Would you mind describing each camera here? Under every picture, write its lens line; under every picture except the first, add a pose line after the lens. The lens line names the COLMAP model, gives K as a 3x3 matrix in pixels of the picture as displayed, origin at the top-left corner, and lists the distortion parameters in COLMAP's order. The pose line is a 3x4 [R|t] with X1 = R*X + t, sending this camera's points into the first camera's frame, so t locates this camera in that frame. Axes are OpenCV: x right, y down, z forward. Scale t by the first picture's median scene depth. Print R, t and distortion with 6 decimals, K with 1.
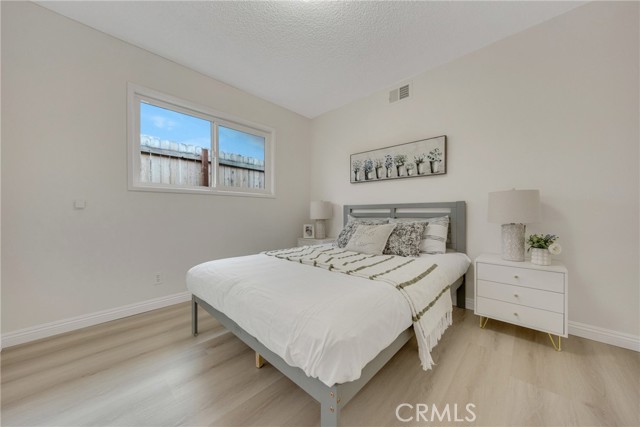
lens RADIAL K [[225.8, 0, 319.5], [0, 225.8, 214.8], [0, 0, 1]] dist [0.001787, -0.000313]
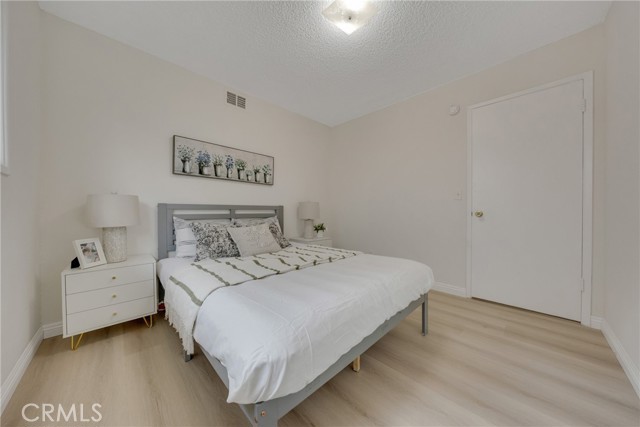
lens RADIAL K [[209.4, 0, 325.0], [0, 209.4, 214.1], [0, 0, 1]] dist [-0.006627, -0.000518]
pose [[0.015805, -0.005513, 0.999860, -0.607566], [0.012653, 0.999906, 0.005313, -0.007784], [-0.999795, 0.012567, 0.015873, 0.578369]]
